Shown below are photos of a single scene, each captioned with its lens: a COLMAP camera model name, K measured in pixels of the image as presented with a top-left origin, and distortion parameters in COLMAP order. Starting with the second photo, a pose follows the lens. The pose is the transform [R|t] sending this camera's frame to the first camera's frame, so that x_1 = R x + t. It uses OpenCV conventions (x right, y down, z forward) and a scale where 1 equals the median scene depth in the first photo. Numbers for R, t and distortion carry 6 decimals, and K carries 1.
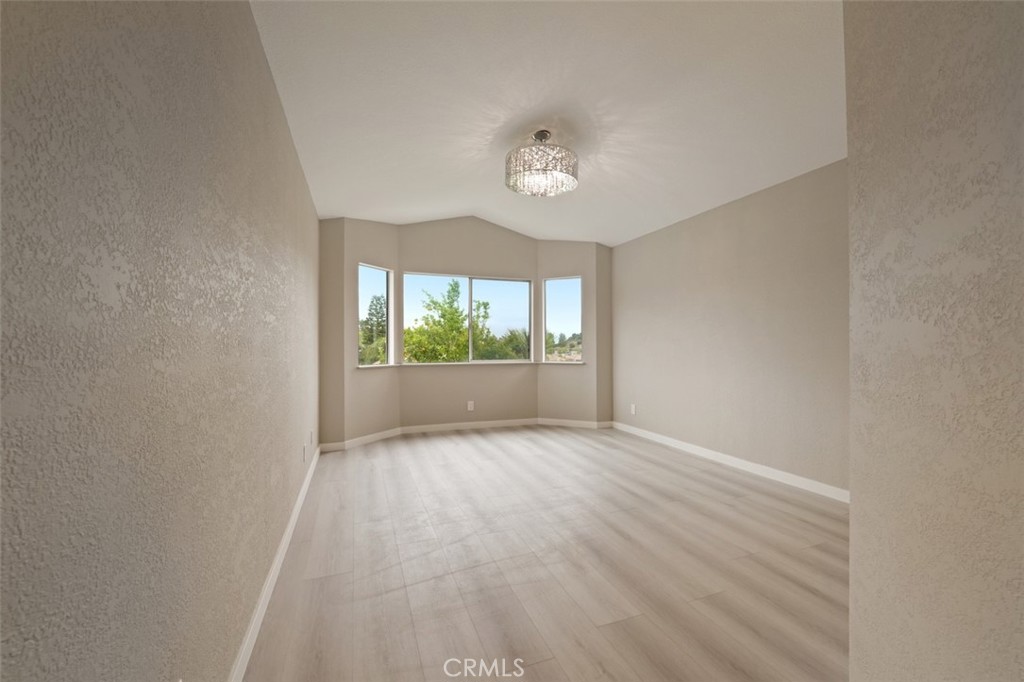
lens RADIAL K [[413.8, 0, 510.4], [0, 413.8, 335.7], [0, 0, 1]] dist [-0.008889, -0.001933]
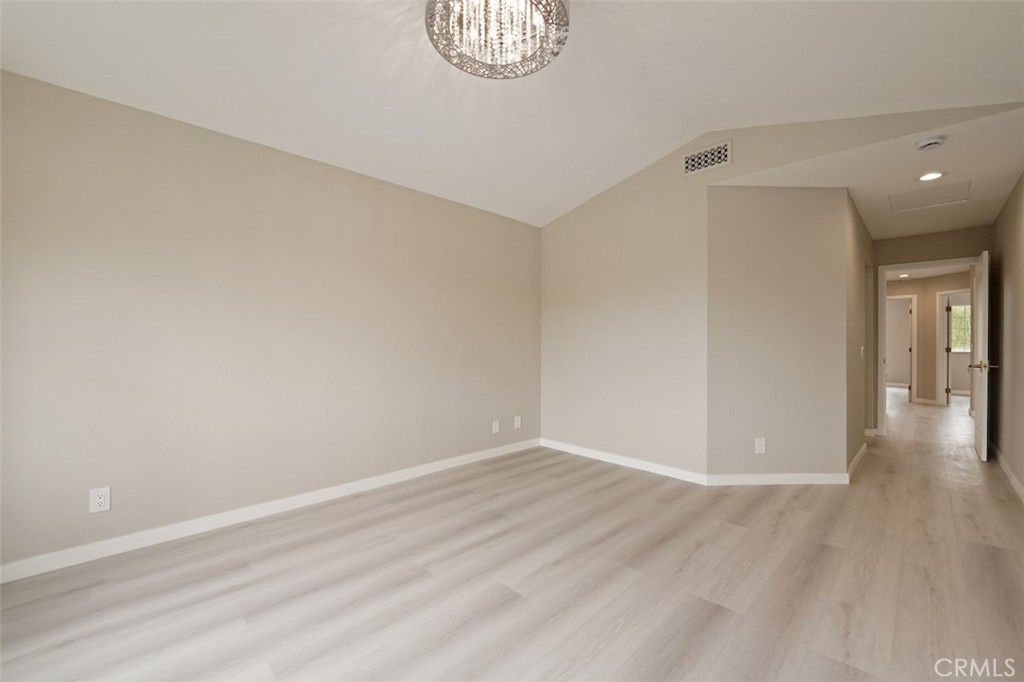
lens RADIAL K [[413.8, 0, 516.1], [0, 413.8, 341.3], [0, 0, 1]] dist [-0.008889, -0.001933]
pose [[-0.432614, 0.015092, 0.901453, -1.043224], [-0.016695, 0.999554, -0.024747, 0.090891], [-0.901424, -0.025756, -0.432170, 3.243599]]
